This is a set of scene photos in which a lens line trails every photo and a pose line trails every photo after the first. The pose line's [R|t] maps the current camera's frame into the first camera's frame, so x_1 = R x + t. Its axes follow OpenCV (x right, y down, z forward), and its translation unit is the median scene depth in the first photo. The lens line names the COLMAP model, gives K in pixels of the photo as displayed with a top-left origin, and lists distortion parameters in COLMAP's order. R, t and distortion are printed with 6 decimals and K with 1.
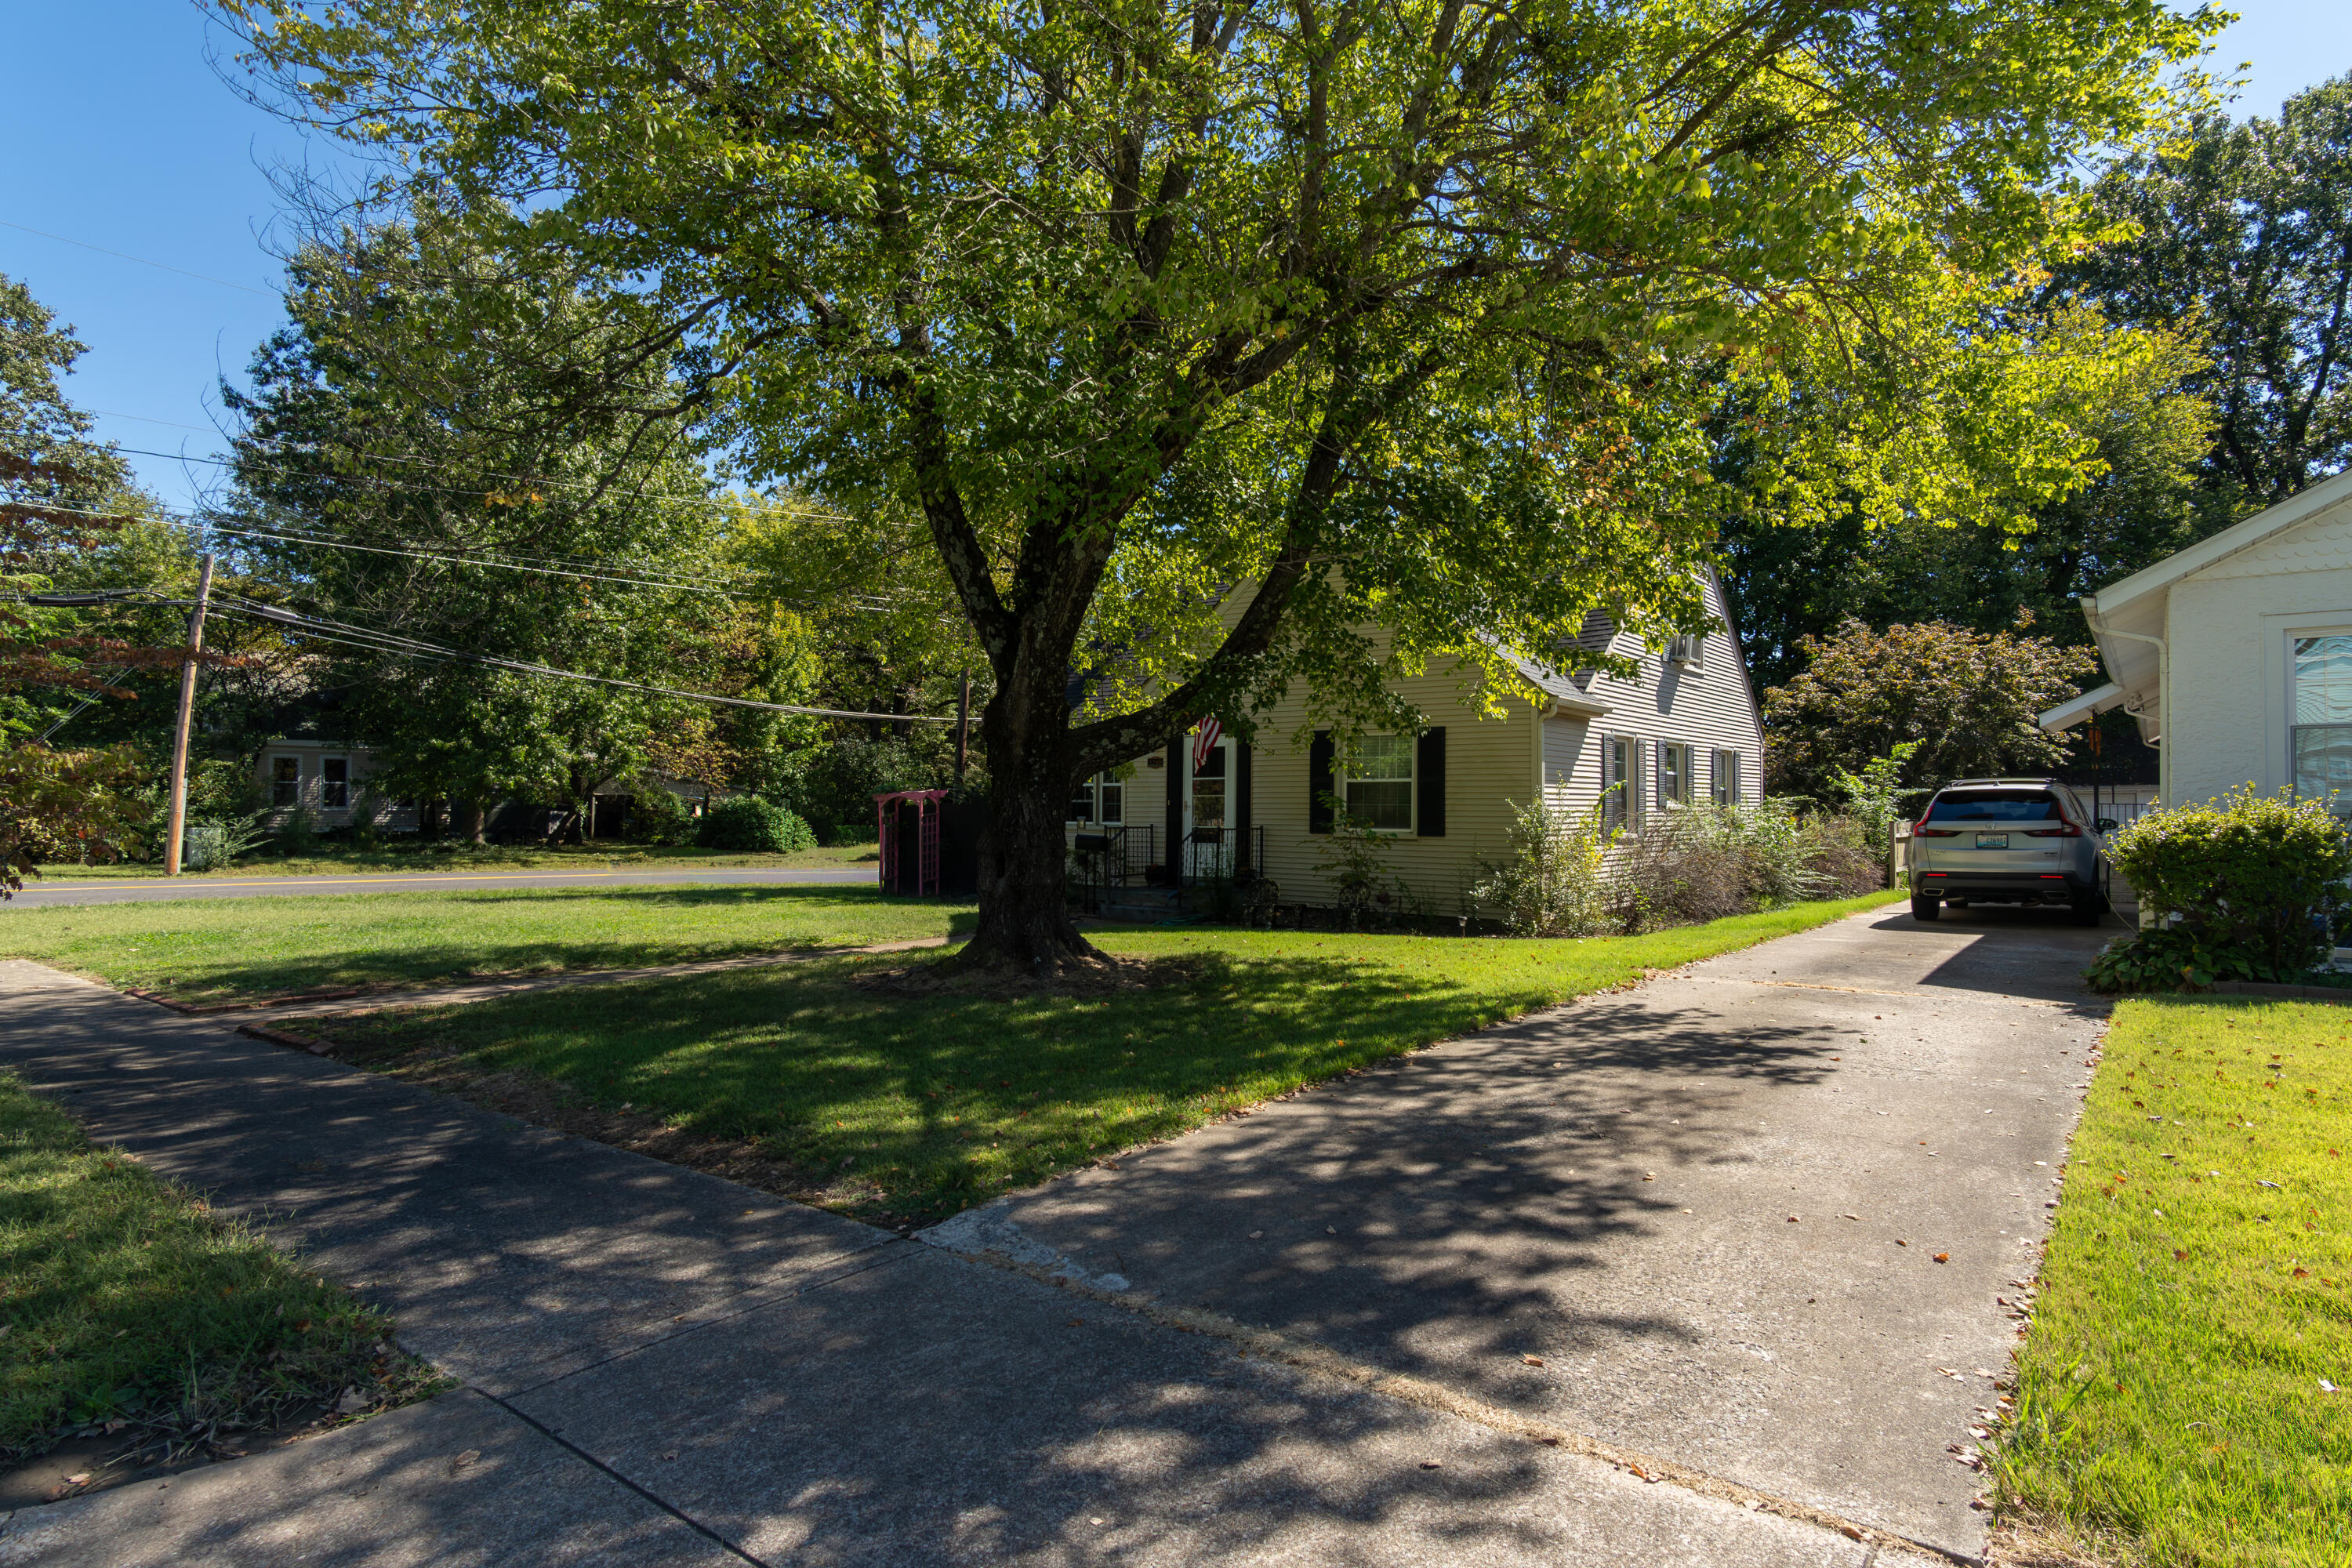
lens RADIAL K [[1299.9, 0, 1176.0], [0, 1299.9, 784.0], [0, 0, 1]] dist [-0.031816, 0.000748]
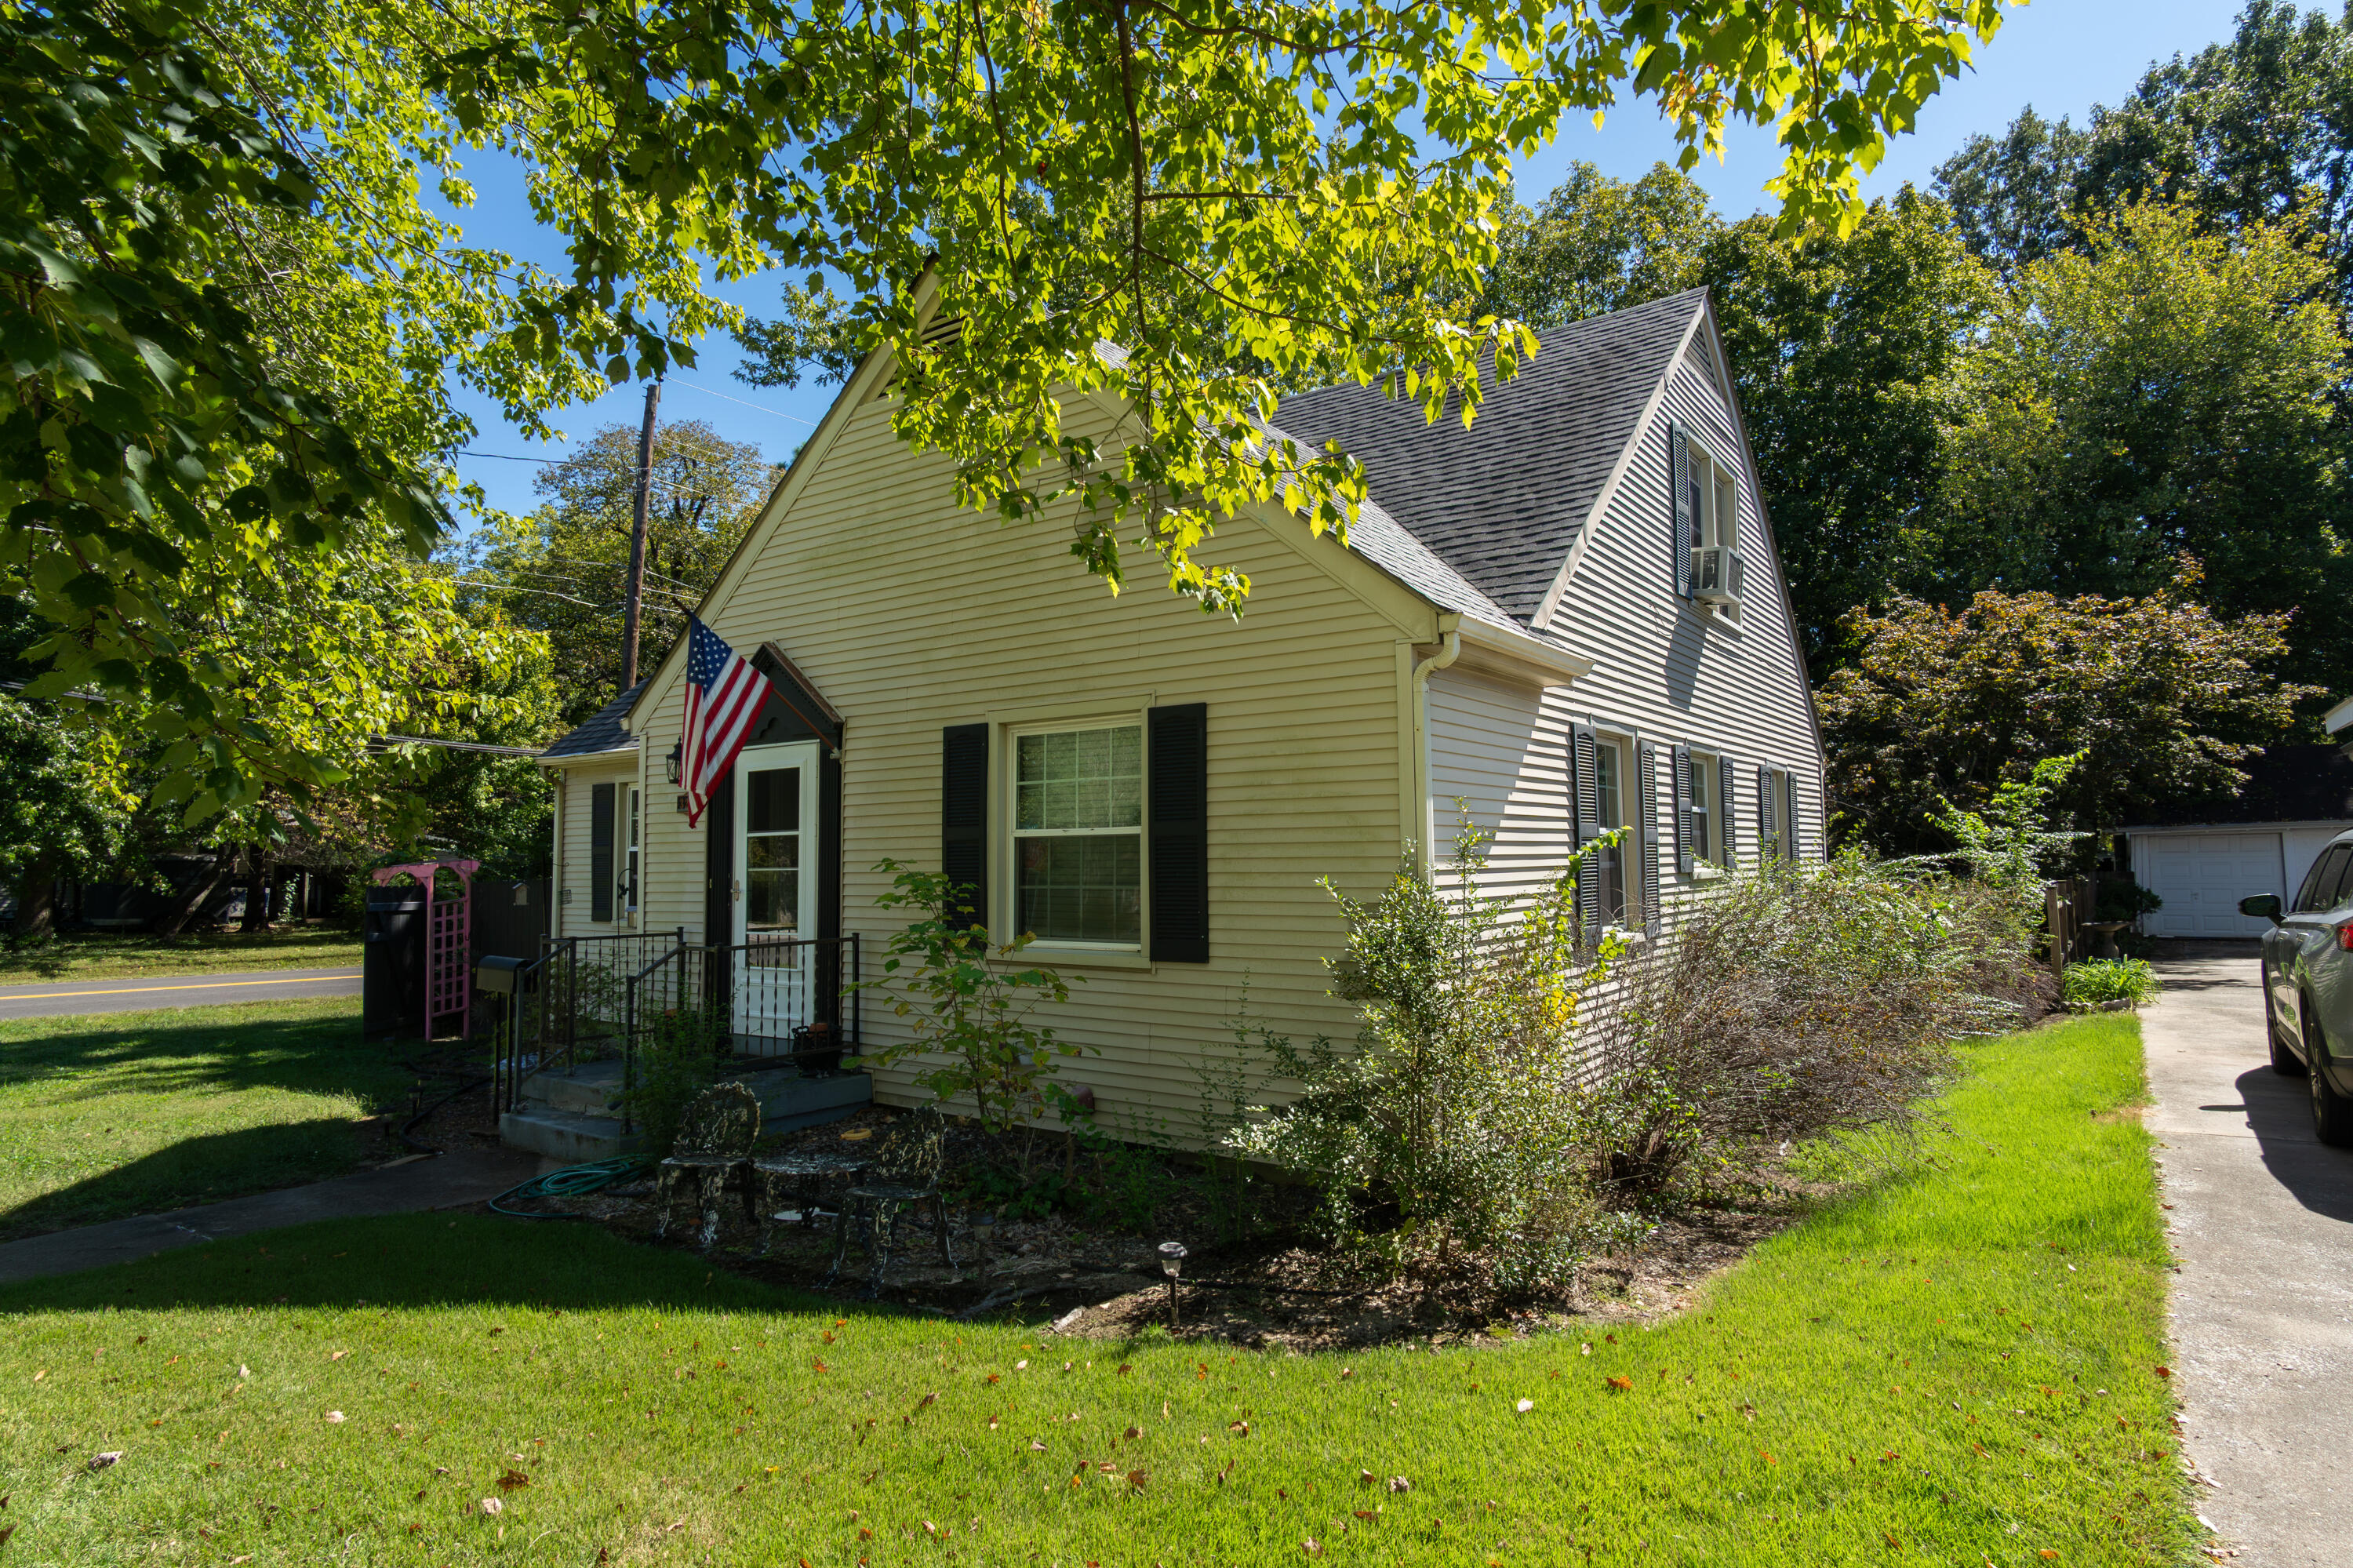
lens RADIAL K [[1300.5, 0, 1176.5], [0, 1300.5, 784.0], [0, 0, 1]] dist [-0.031816, 0.000748]
pose [[0.999388, -0.014896, 0.031644, 0.137924], [0.016214, 0.998994, -0.041799, -0.000262], [-0.030989, 0.042287, 0.998625, 0.430853]]
